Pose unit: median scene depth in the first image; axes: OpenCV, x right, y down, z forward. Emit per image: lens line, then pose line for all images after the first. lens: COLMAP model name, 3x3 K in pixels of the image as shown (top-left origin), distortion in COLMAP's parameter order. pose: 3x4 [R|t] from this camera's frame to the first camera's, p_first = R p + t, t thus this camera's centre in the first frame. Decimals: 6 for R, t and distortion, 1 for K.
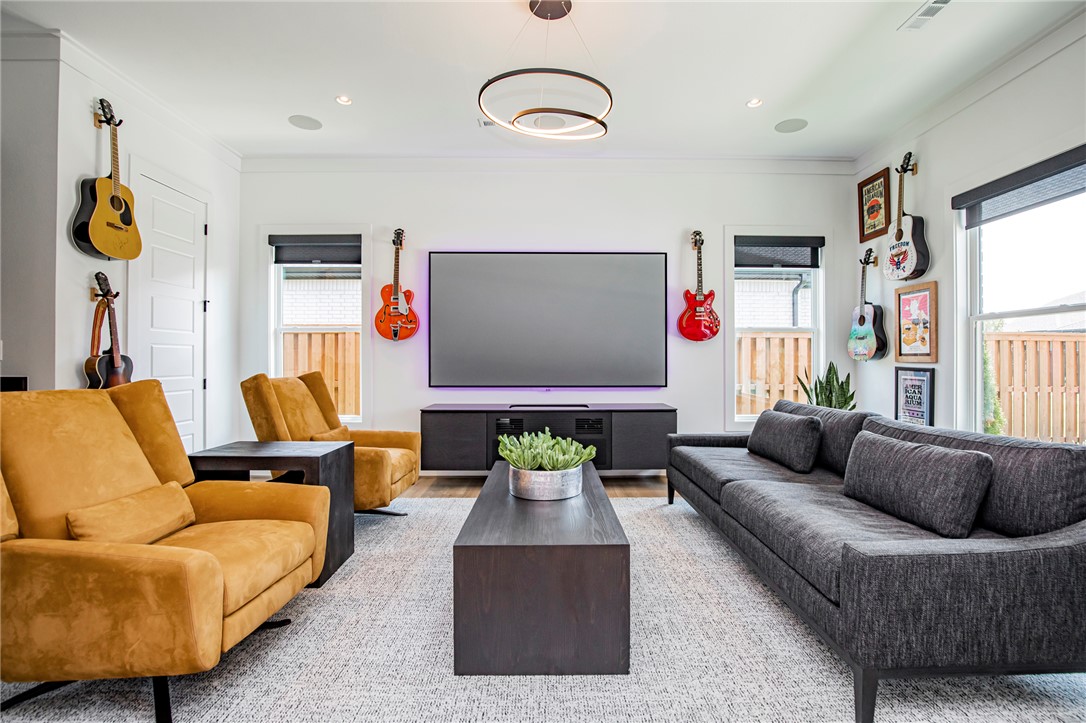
lens RADIAL K [[500.9, 0, 551.8], [0, 500.9, 360.8], [0, 0, 1]] dist [-0.033973, 0.000701]
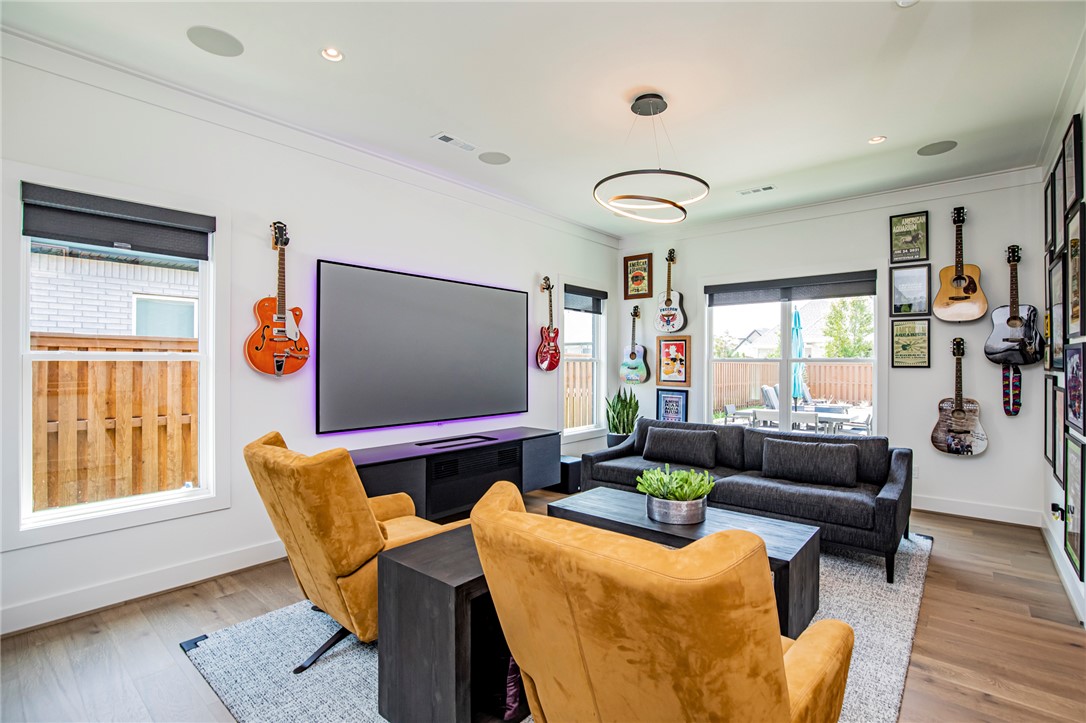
lens RADIAL K [[500.9, 0, 551.8], [0, 500.9, 360.8], [0, 0, 1]] dist [-0.033973, 0.000701]
pose [[0.655206, 0.003452, 0.755443, -0.613359], [-0.003095, 0.999993, -0.001885, -0.063312], [-0.755444, -0.001103, 0.655212, 0.229832]]
